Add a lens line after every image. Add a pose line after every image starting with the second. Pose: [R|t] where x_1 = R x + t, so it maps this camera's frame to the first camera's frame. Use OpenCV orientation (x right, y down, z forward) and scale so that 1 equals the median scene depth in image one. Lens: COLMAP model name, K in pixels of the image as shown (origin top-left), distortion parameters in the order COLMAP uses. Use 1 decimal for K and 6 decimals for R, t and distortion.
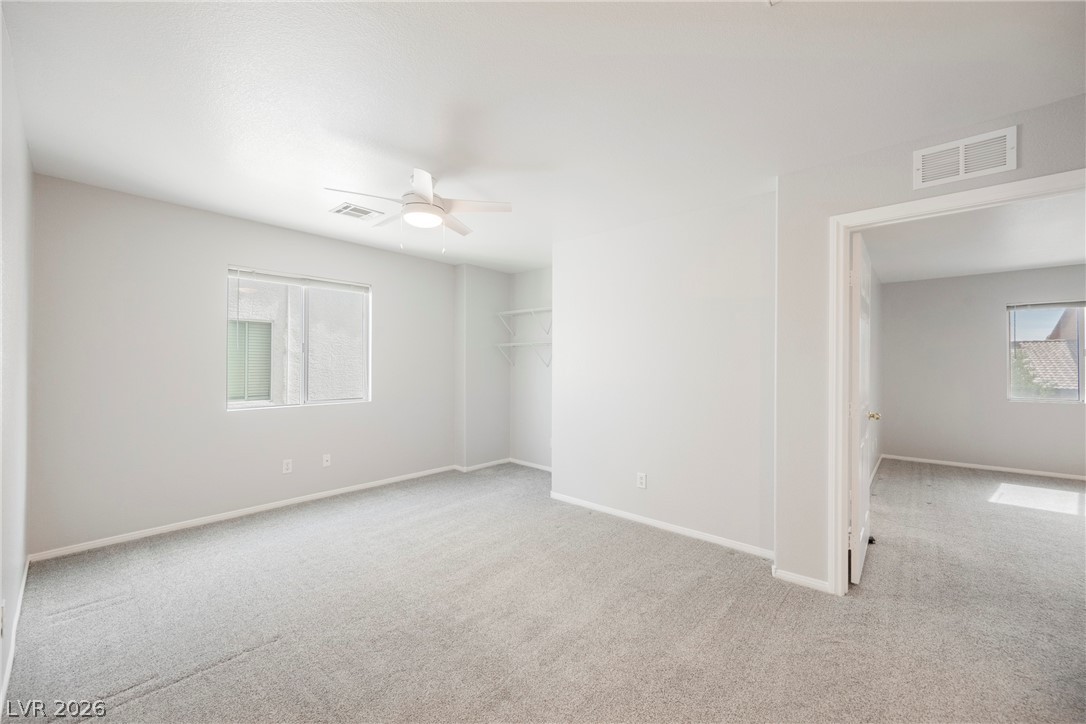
lens RADIAL K [[424.5, 0, 544.5], [0, 424.5, 363.8], [0, 0, 1]] dist [0.000678, 0.000027]
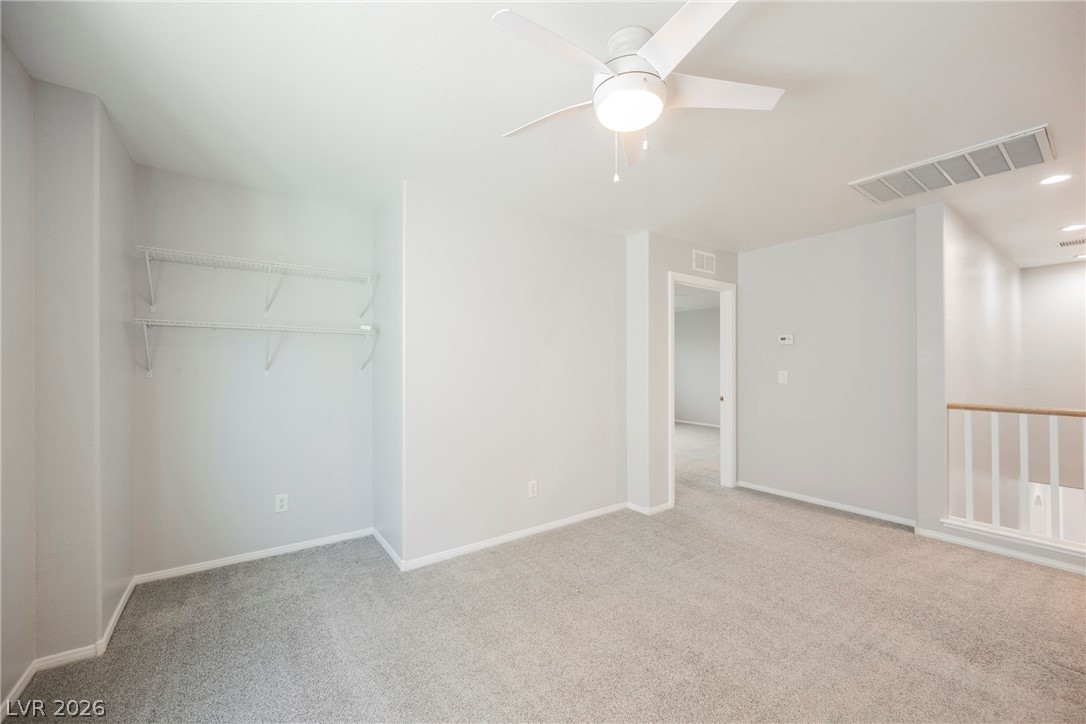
lens RADIAL K [[424.5, 0, 544.5], [0, 424.5, 363.8], [0, 0, 1]] dist [0.000678, 0.000027]
pose [[0.213686, -0.000649, 0.976902, -0.784749], [0.000342, 1.000000, 0.000590, -0.000747], [-0.976902, 0.000208, 0.213686, 0.900288]]
